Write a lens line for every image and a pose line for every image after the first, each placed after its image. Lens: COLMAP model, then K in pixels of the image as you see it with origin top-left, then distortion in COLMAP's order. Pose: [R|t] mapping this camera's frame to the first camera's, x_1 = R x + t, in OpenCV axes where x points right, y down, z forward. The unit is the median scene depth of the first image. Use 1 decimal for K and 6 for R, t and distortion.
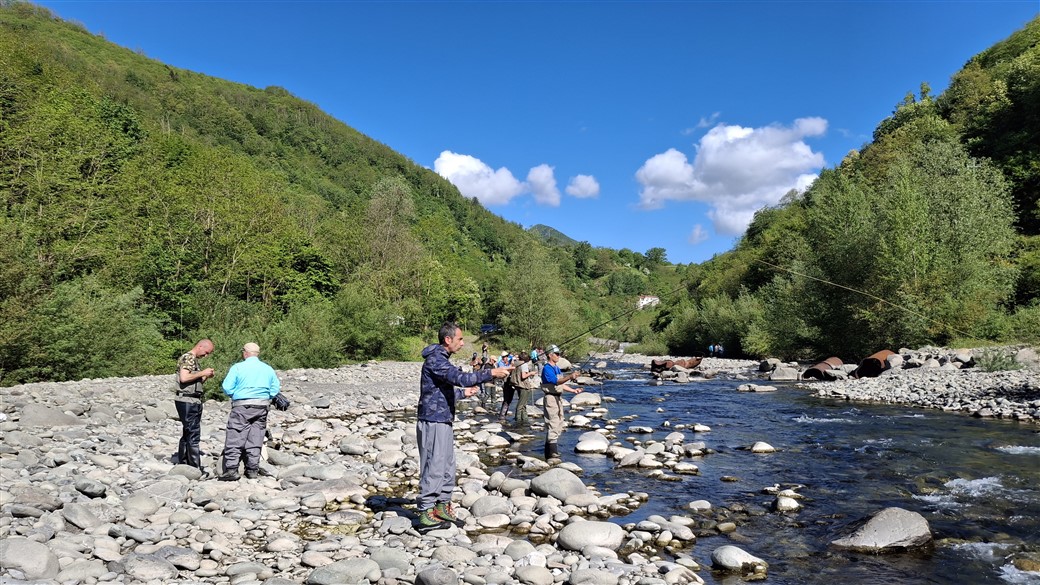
lens RADIAL K [[767.8, 0, 526.7], [0, 767.8, 384.2], [0, 0, 1]] dist [0.077433, -0.127646]
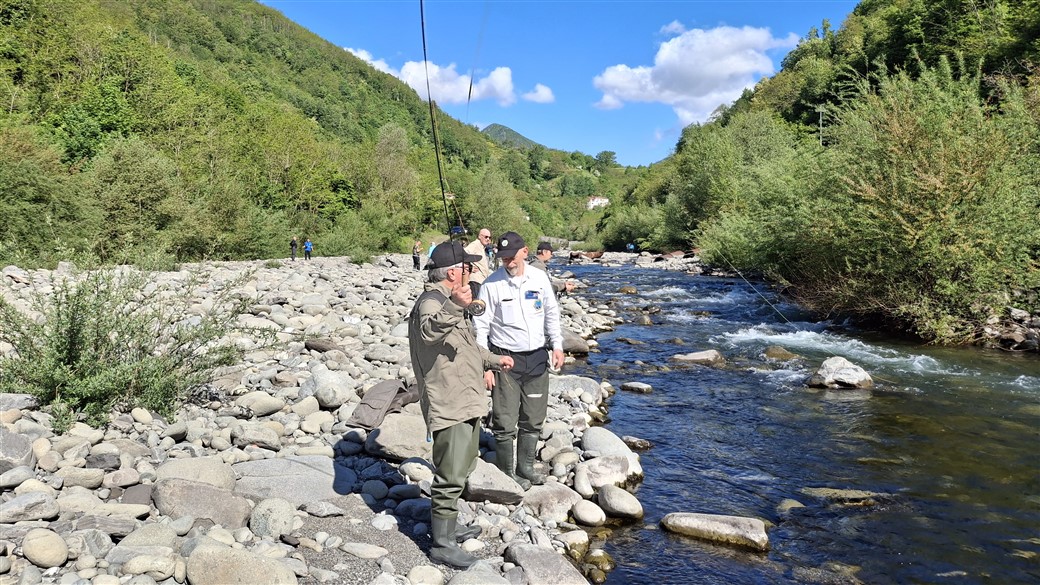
lens RADIAL K [[767.8, 0, 519.8], [0, 767.8, 293.9], [0, 0, 1]] dist [0.077433, -0.127646]
pose [[0.998810, -0.001548, 0.048736, -0.005025], [0.000824, 0.999889, 0.014879, 0.008220], [-0.048754, -0.014822, 0.998701, -0.155770]]
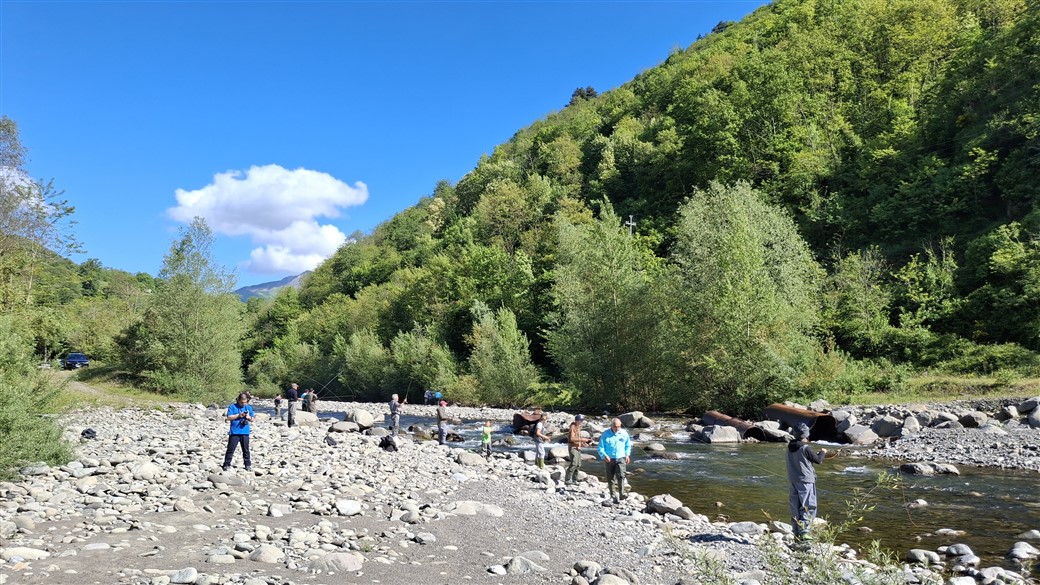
lens RADIAL K [[767.8, 0, 529.7], [0, 767.8, 390.4], [0, 0, 1]] dist [0.077433, -0.127646]
pose [[0.817977, 0.012399, 0.575118, -0.064398], [0.012292, 0.999163, -0.039023, -0.006725], [-0.575120, 0.038989, 0.817139, 0.105124]]
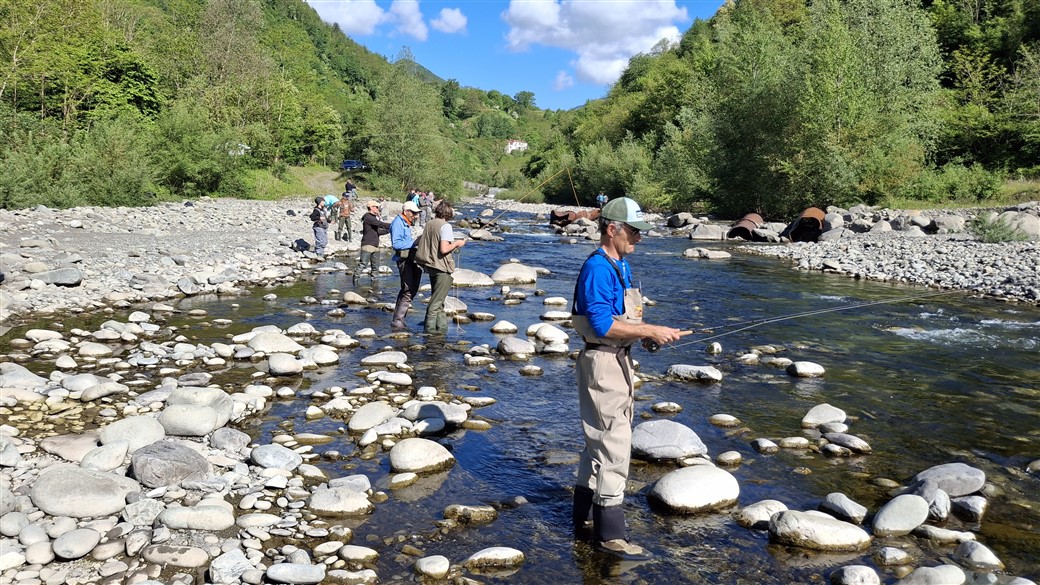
lens RADIAL K [[767.8, 0, 522.8], [0, 767.8, 295.0], [0, 0, 1]] dist [0.077433, -0.127646]
pose [[0.984890, 0.015458, 0.172490, -0.003589], [-0.030371, 0.995990, 0.084156, -0.002186], [-0.170498, -0.088123, 0.981410, 0.042364]]
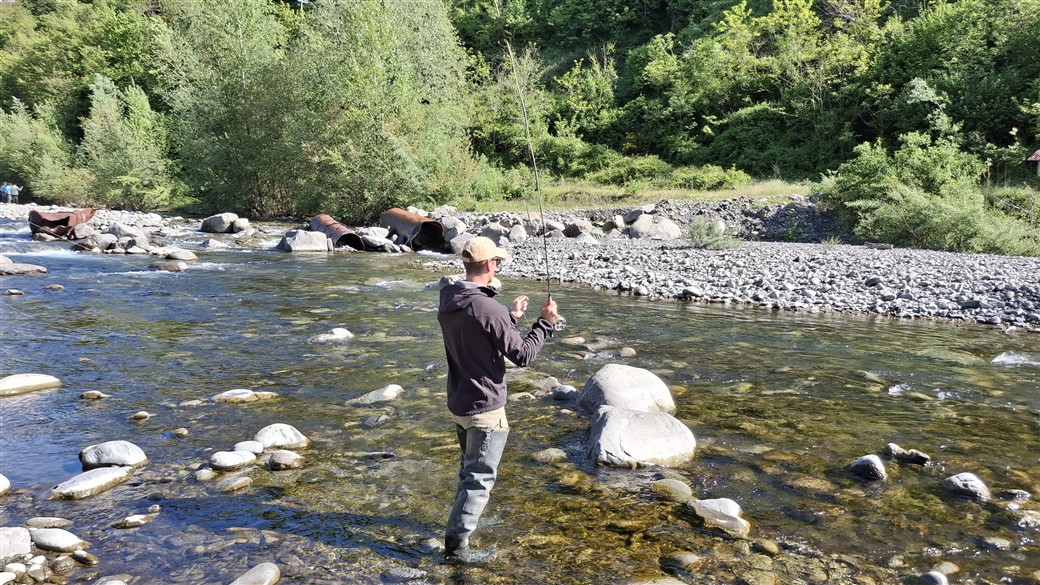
lens RADIAL K [[767.8, 0, 523.1], [0, 767.8, 322.6], [0, 0, 1]] dist [0.077433, -0.127646]
pose [[0.581278, -0.088888, 0.808835, -0.021152], [-0.006688, 0.993460, 0.113984, -0.004670], [-0.813677, -0.071666, 0.576882, 0.106965]]
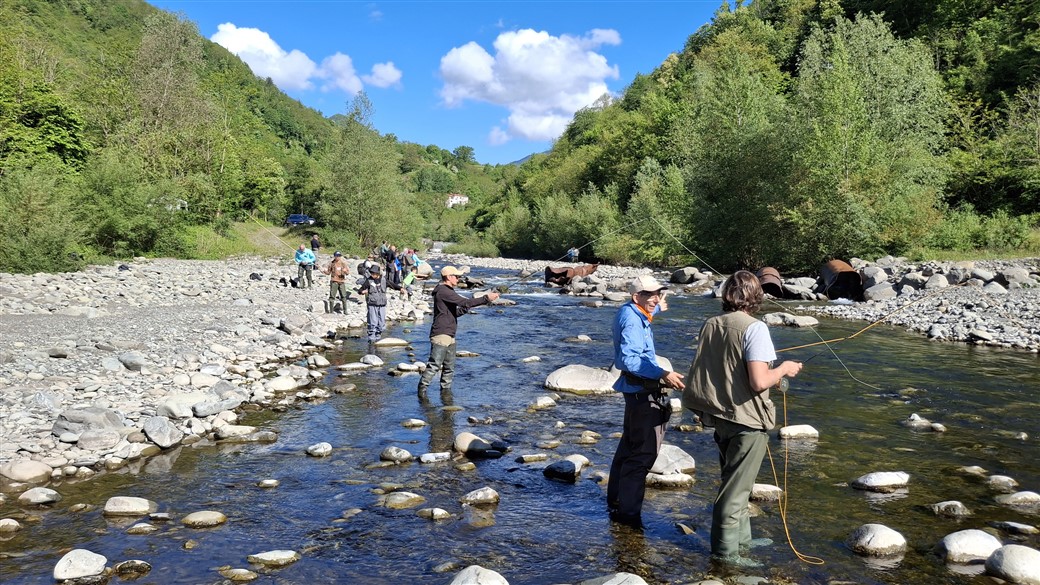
lens RADIAL K [[767.8, 0, 528.5], [0, 767.8, 313.5], [0, 0, 1]] dist [0.077433, -0.127646]
pose [[0.966725, 0.003169, 0.255798, -0.012556], [-0.013184, 0.999212, 0.037445, -0.003480], [-0.255477, -0.039572, 0.966005, 0.071257]]
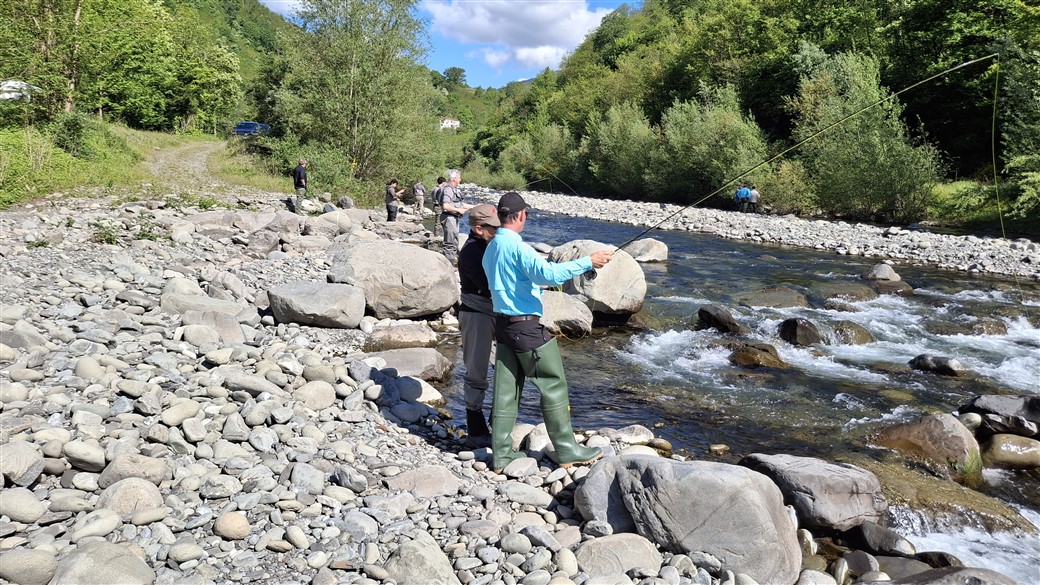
lens RADIAL K [[767.8, 0, 513.9], [0, 767.8, 249.3], [0, 0, 1]] dist [0.077433, -0.127646]
pose [[0.965428, 0.018282, 0.260028, -0.007336], [-0.031710, 0.998366, 0.047539, -0.012006], [-0.258734, -0.054141, 0.964430, 0.238082]]
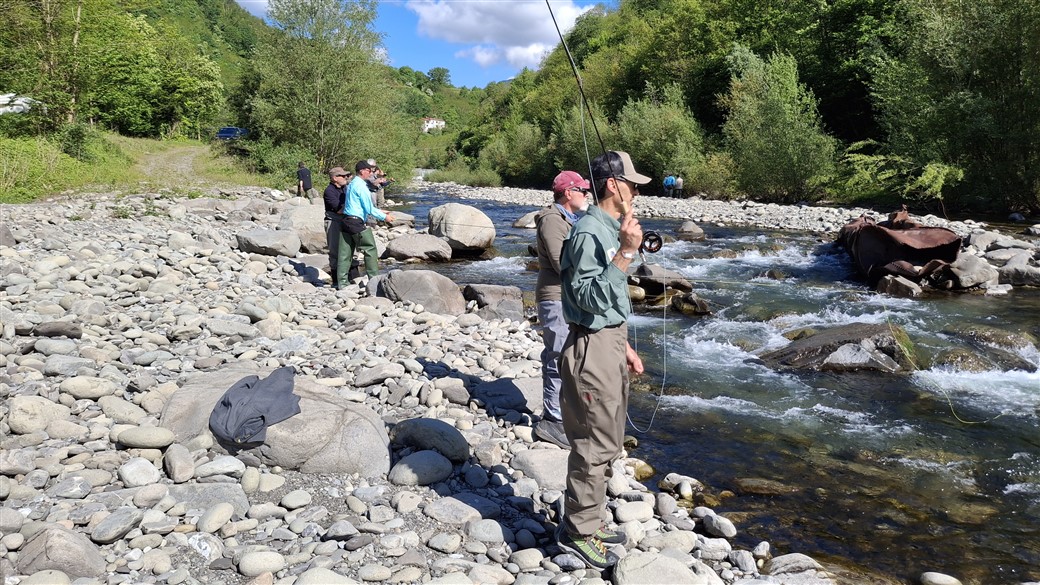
lens RADIAL K [[767.8, 0, 527.3], [0, 767.8, 257.9], [0, 0, 1]] dist [0.077433, -0.127646]
pose [[0.957819, -0.010887, 0.287165, -0.004128], [-0.006405, 0.998225, 0.059209, -0.009174], [-0.287300, -0.058551, 0.956049, 0.207676]]
